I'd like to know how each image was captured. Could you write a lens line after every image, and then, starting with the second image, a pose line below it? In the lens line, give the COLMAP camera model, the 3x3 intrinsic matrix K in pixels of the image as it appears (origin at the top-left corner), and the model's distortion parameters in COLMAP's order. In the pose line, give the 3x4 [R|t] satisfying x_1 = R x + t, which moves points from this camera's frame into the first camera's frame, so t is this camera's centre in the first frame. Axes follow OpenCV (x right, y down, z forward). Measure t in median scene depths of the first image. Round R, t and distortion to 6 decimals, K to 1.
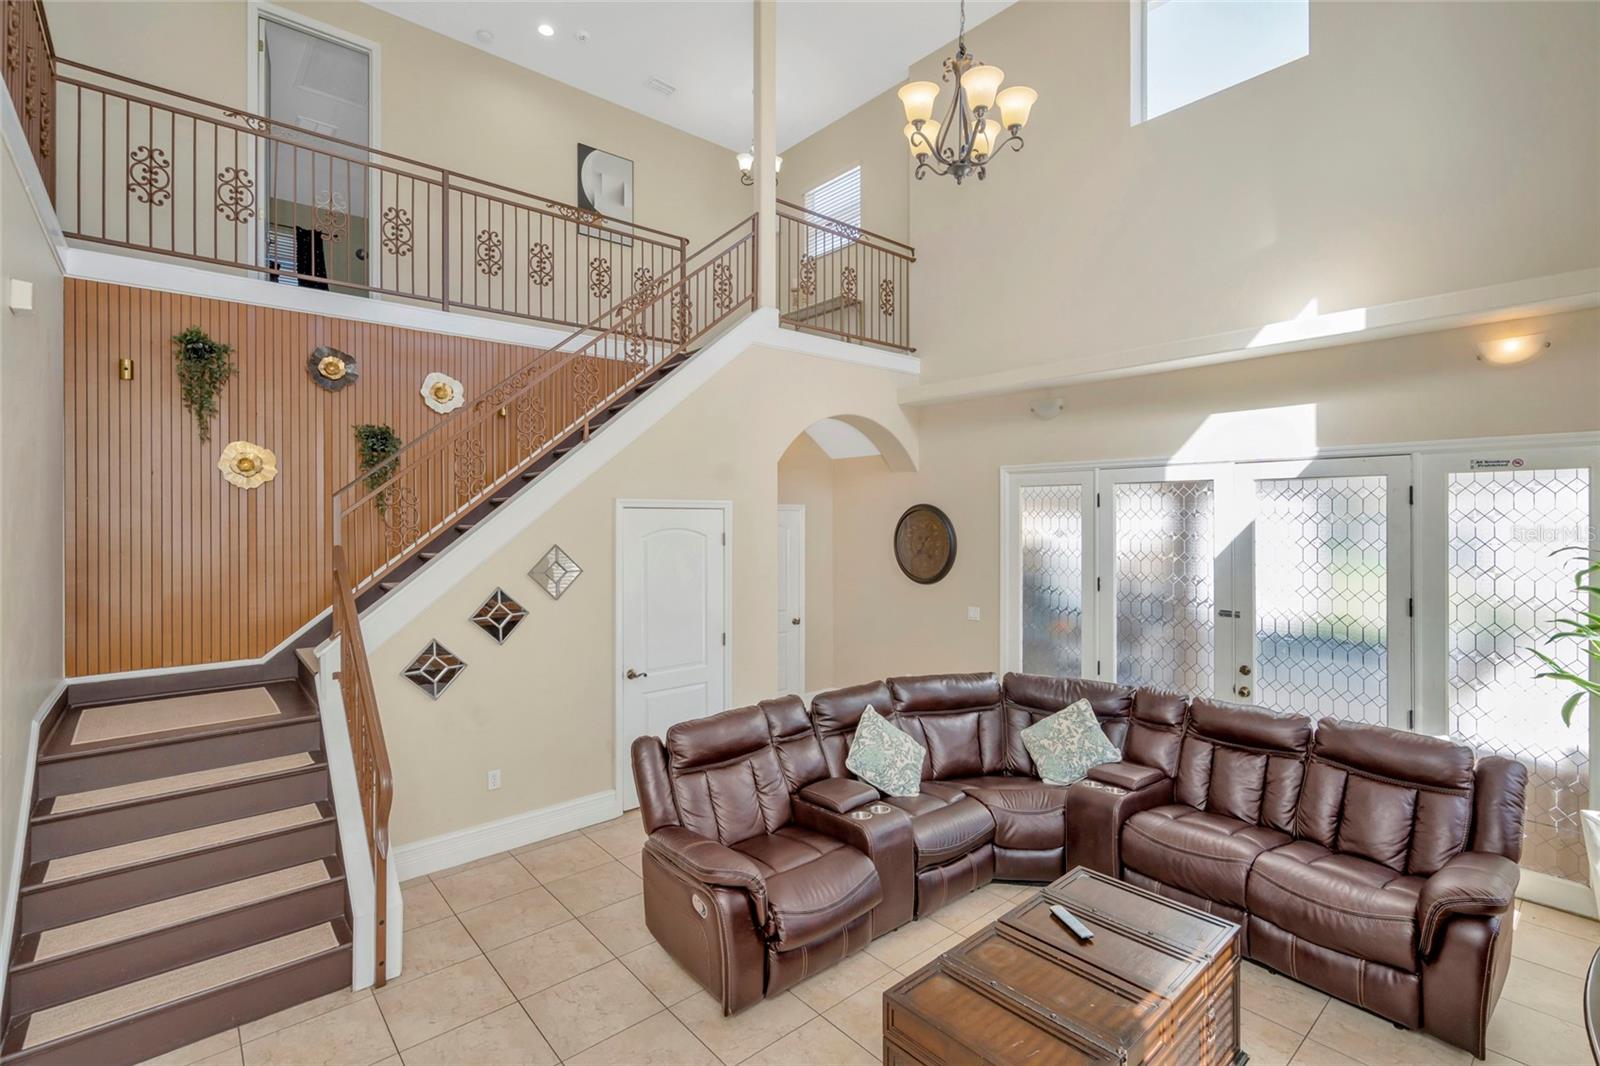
lens RADIAL K [[725.7, 0, 800.1], [0, 725.7, 524.2], [0, 0, 1]] dist [0.001580, 0.000505]
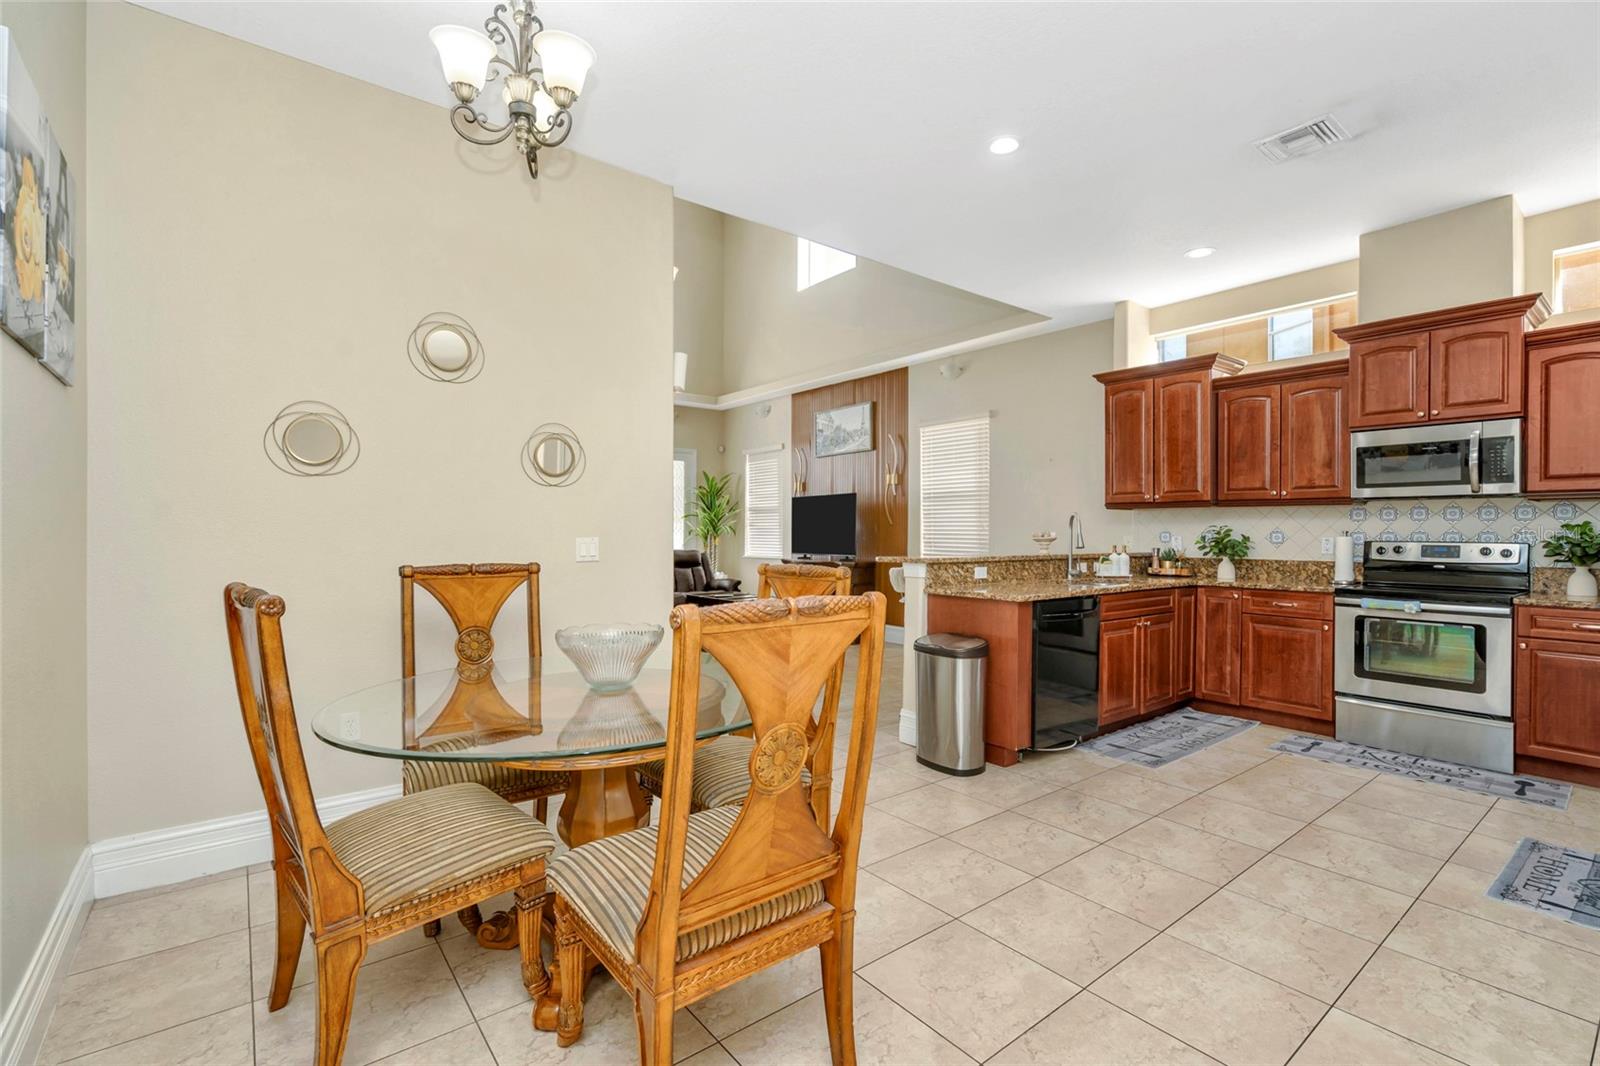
lens RADIAL K [[719.8, 0, 804.2], [0, 719.8, 530.7], [0, 0, 1]] dist [-0.002114, 0.000464]
pose [[0.045322, 0.004002, 0.998964, -1.322687], [0.004732, 0.999980, -0.004221, 0.159646], [-0.998961, 0.004918, 0.045302, 0.290984]]
